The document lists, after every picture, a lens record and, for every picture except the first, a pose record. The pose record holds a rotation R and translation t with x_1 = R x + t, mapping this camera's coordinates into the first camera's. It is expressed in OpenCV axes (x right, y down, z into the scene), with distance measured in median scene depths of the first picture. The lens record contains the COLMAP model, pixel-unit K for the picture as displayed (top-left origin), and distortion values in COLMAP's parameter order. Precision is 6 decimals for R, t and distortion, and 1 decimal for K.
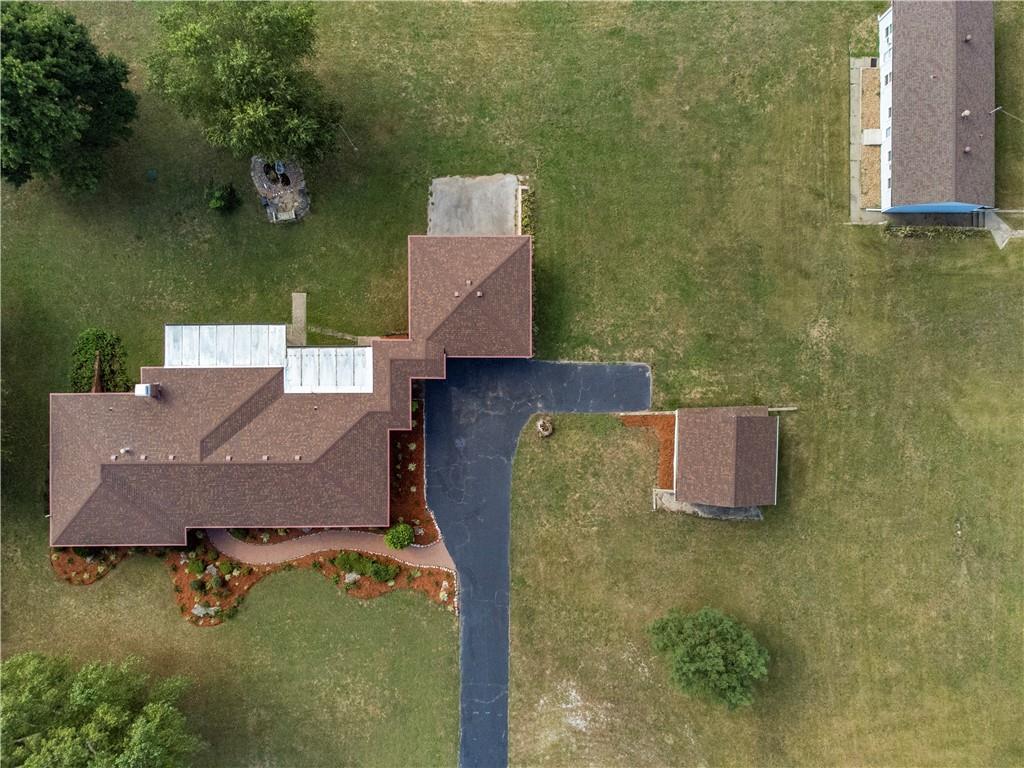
lens RADIAL K [[763.6, 0, 512.0], [0, 763.6, 384.0], [0, 0, 1]] dist [-0.000606, 0.032786]
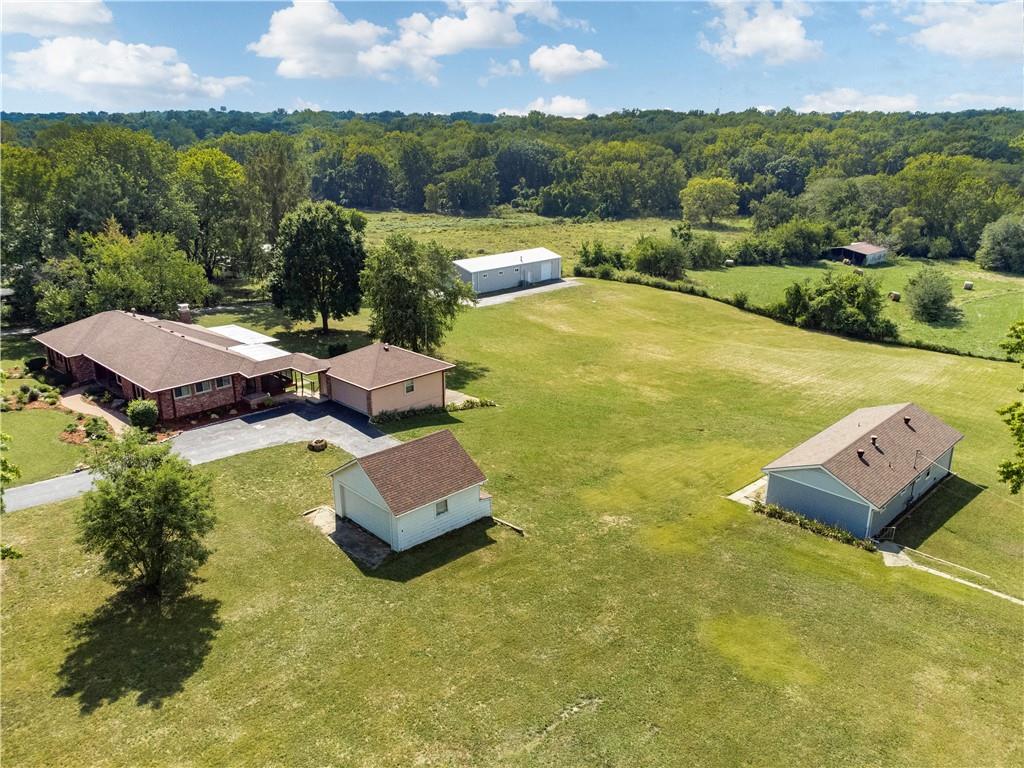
lens RADIAL K [[764.5, 0, 512.0], [0, 764.5, 384.0], [0, 0, 1]] dist [0.023961, -0.003433]
pose [[0.708690, 0.231963, -0.666297, 0.830371], [-0.705518, 0.230625, -0.670117, 0.508138], [-0.001777, 0.944989, 0.327096, 0.614560]]
